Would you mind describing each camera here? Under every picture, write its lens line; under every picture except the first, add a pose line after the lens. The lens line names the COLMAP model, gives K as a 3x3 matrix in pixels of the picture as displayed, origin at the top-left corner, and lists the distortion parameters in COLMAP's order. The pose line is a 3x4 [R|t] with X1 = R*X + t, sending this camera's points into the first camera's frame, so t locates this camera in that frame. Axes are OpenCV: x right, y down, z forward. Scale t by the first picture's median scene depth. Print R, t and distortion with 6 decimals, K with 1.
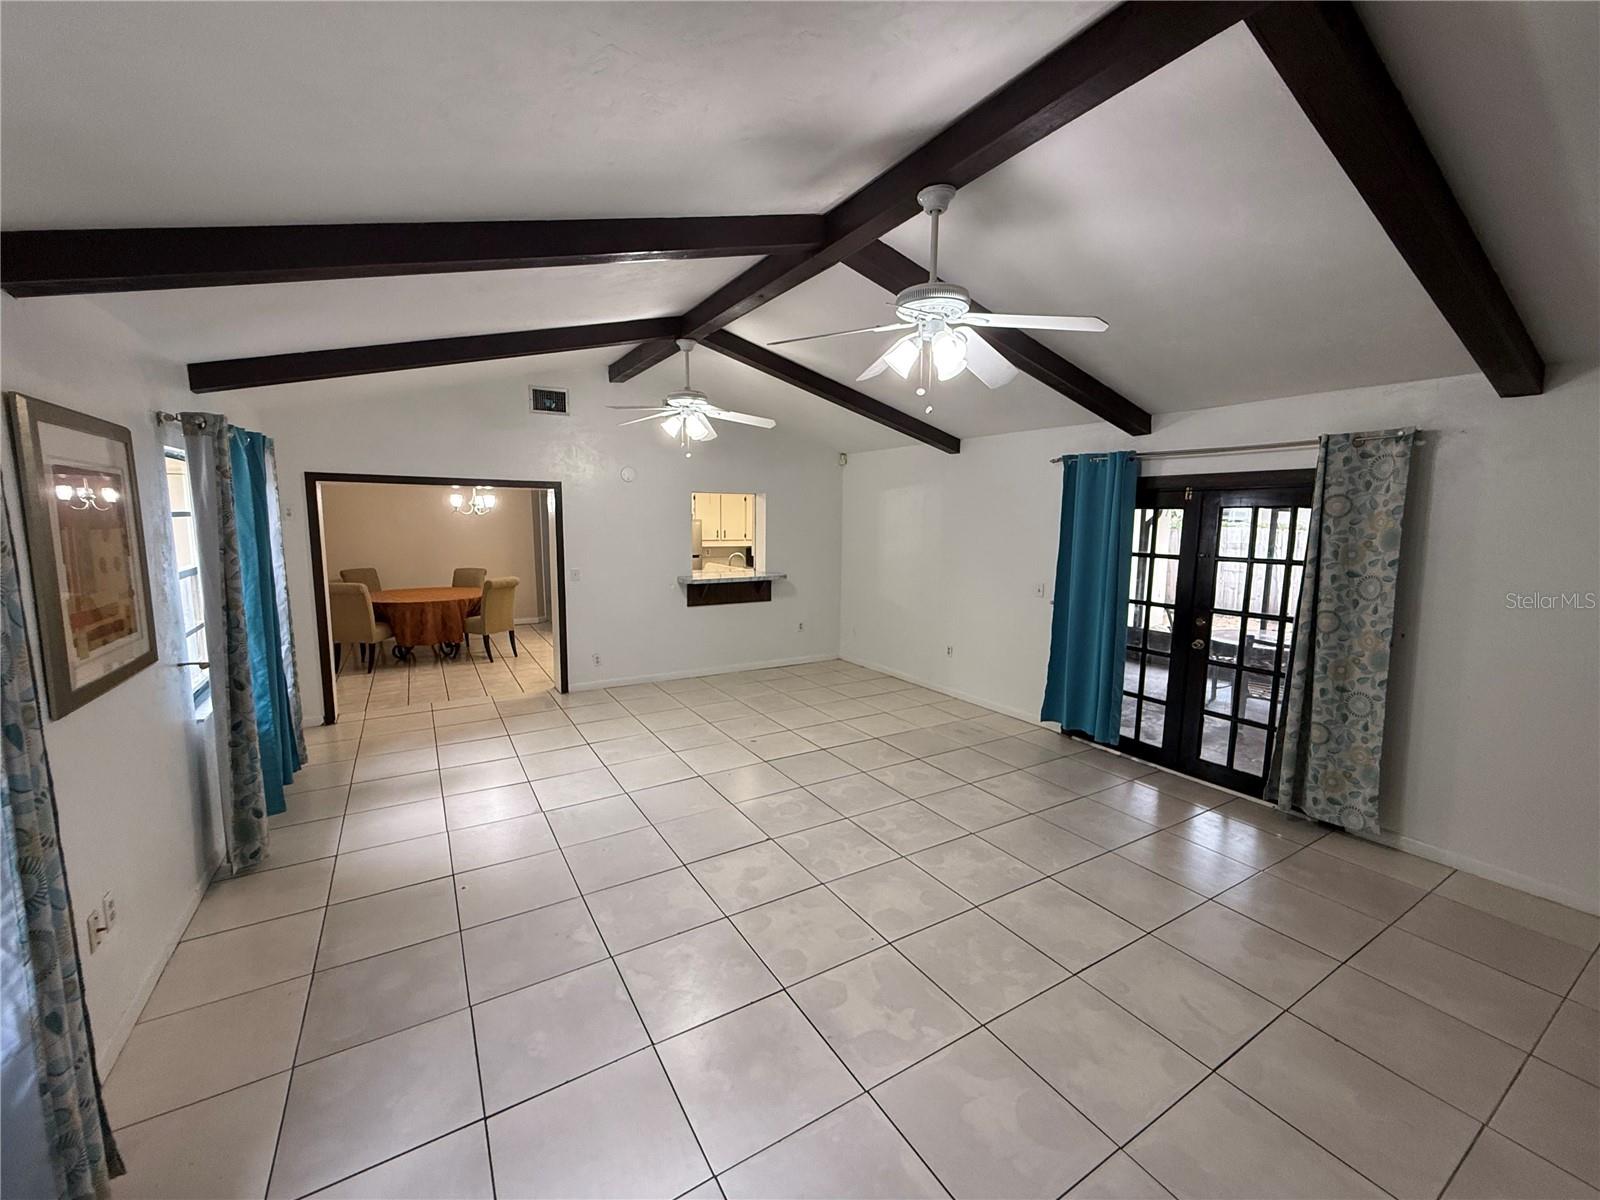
lens RADIAL K [[635.9, 0, 789.8], [0, 635.9, 600.7], [0, 0, 1]] dist [0.001221, -0.000200]
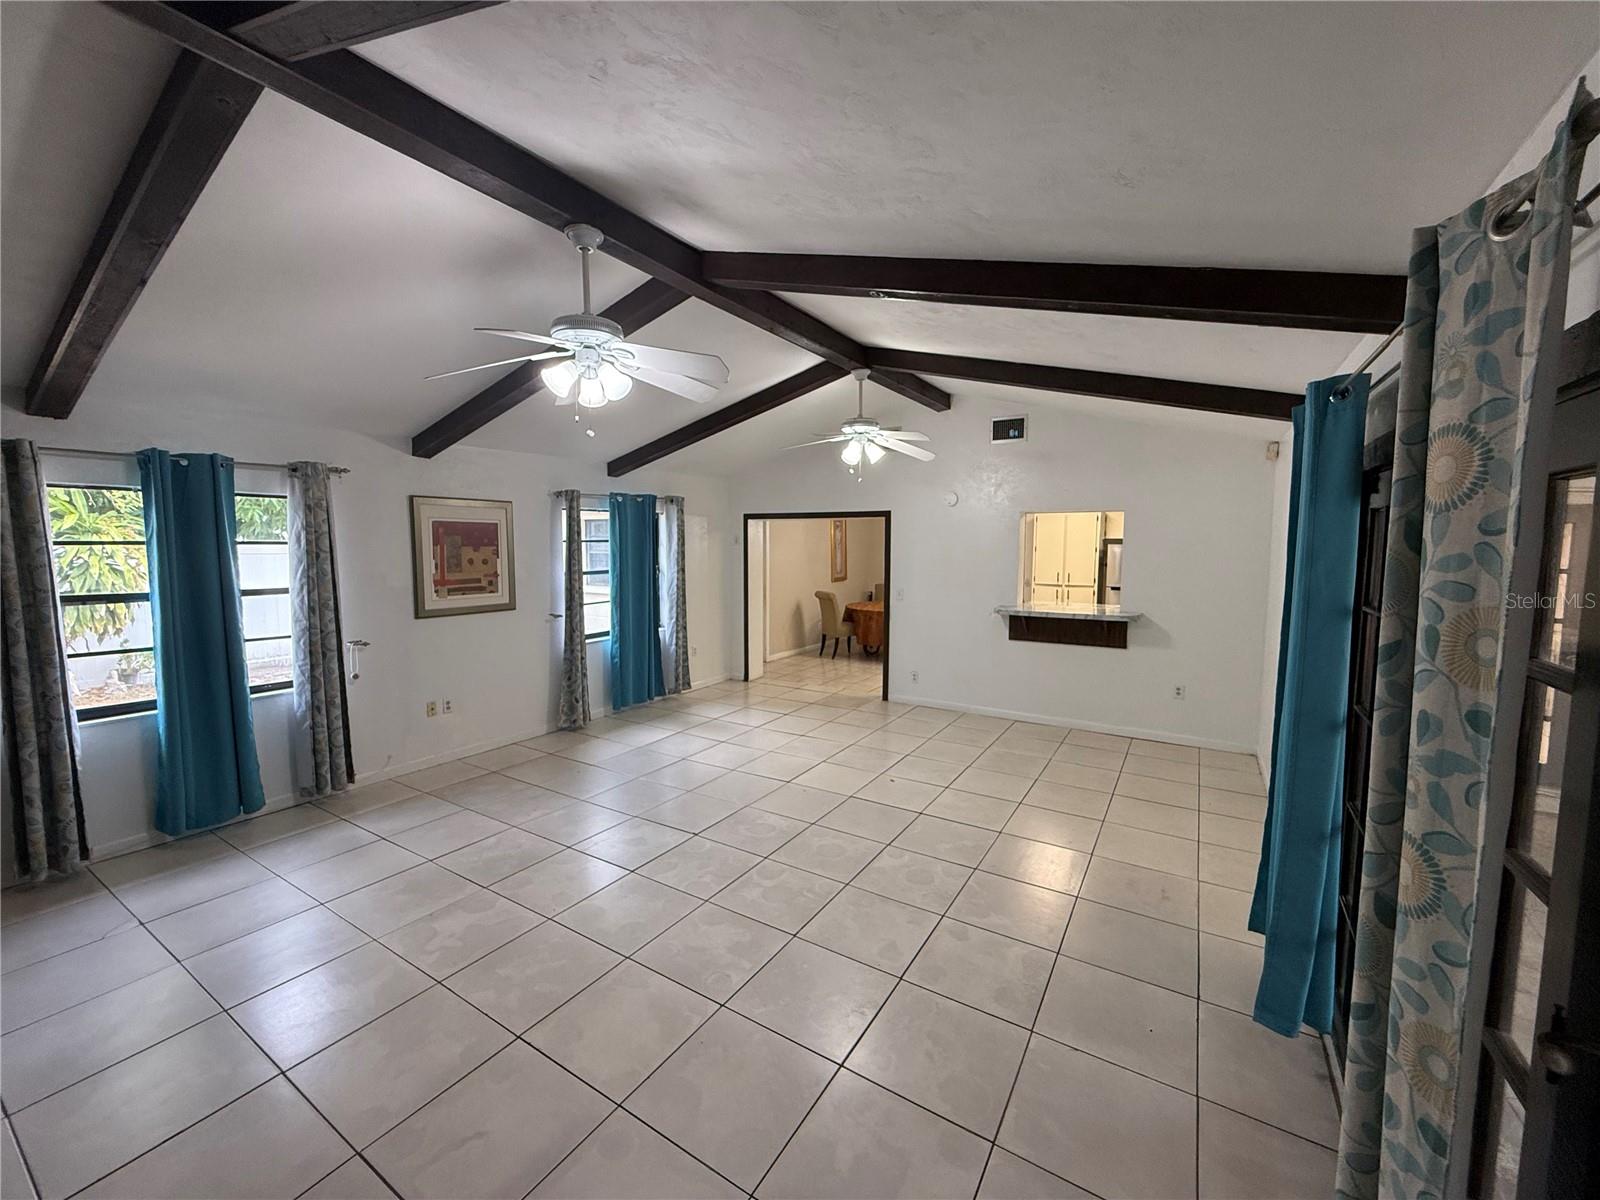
lens RADIAL K [[635.9, 0, 798.3], [0, 635.9, 593.6], [0, 0, 1]] dist [0.001221, -0.000200]
pose [[0.456291, 0.062378, -0.887641, 0.677356], [-0.112866, 0.993540, 0.011801, -0.043583], [0.882644, 0.094800, 0.460384, 0.427364]]
